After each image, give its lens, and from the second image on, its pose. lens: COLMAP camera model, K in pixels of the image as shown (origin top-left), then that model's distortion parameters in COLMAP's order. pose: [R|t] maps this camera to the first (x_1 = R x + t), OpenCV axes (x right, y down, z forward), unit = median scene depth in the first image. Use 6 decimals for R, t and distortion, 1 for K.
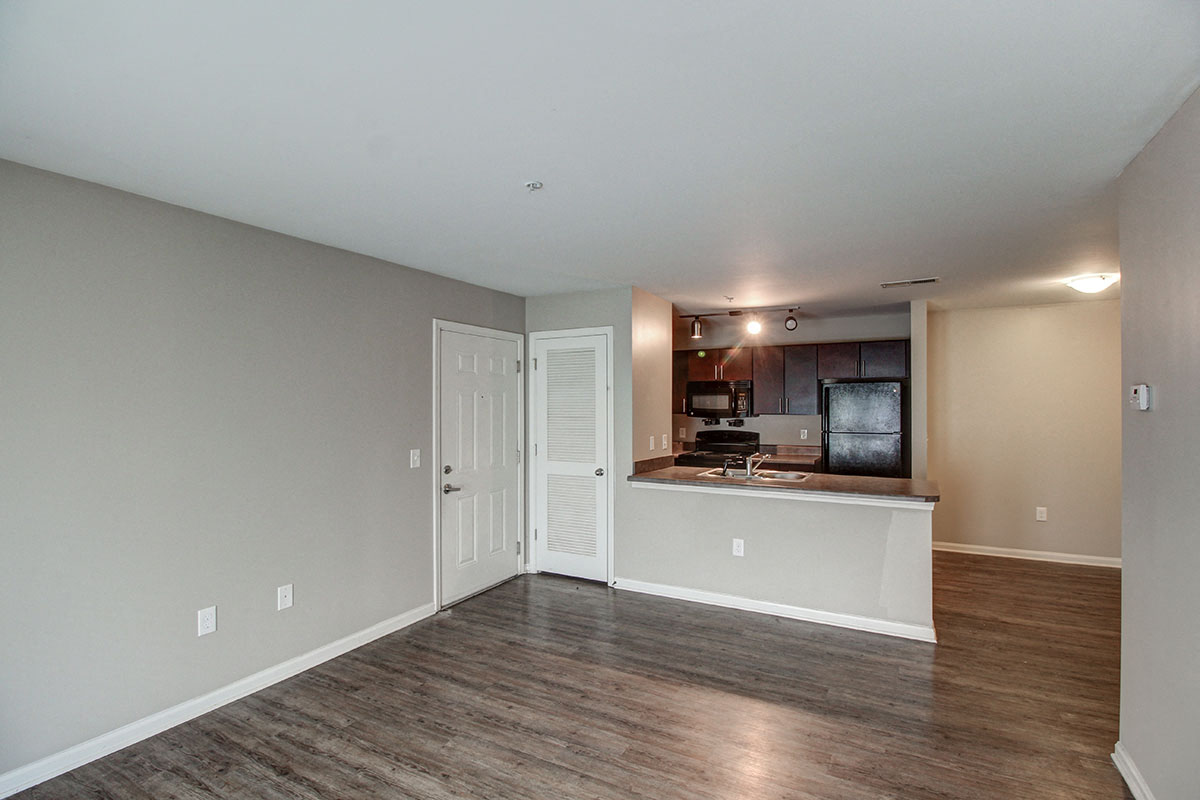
lens RADIAL K [[559.4, 0, 594.7], [0, 559.4, 404.0], [0, 0, 1]] dist [-0.003134, -0.005533]
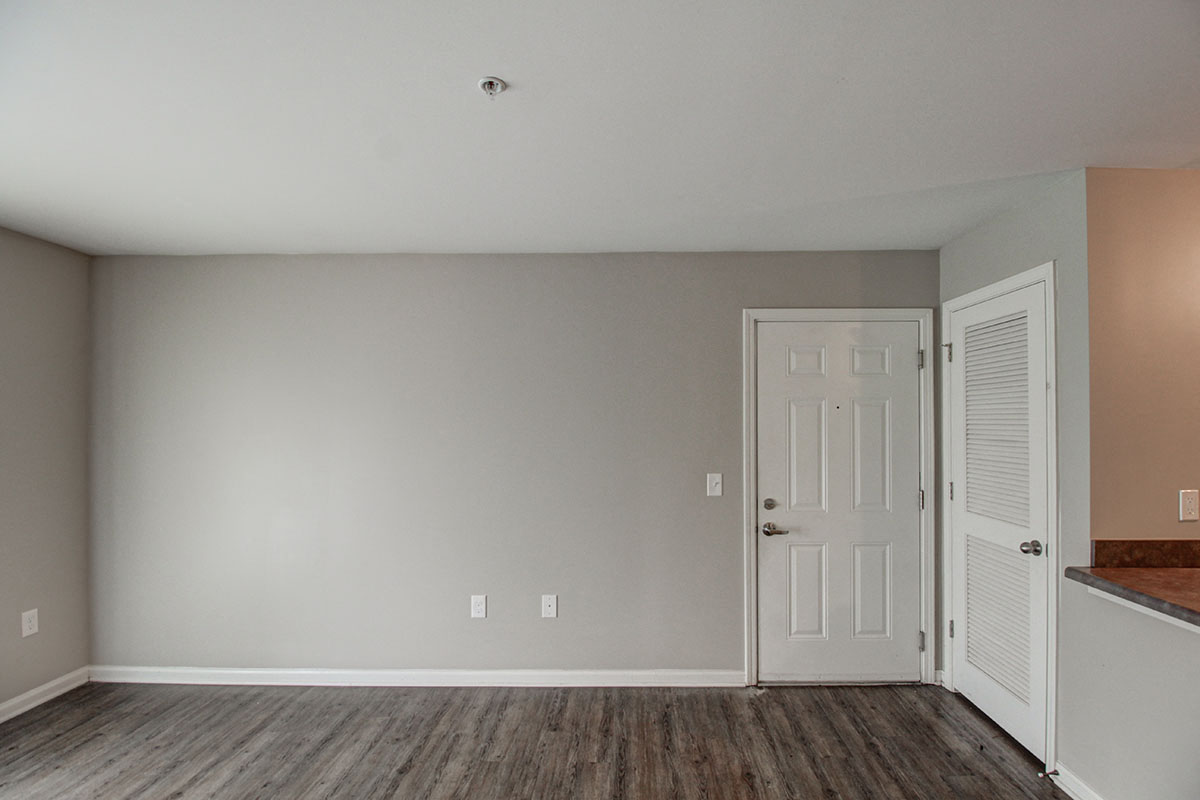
lens RADIAL K [[559.4, 0, 637.8], [0, 559.4, 415.4], [0, 0, 1]] dist [-0.003134, -0.005533]
pose [[0.491994, -0.007311, -0.870568, 0.317610], [0.001849, 0.999971, -0.007353, 0.002380], [0.870597, 0.002008, 0.491993, 0.479906]]
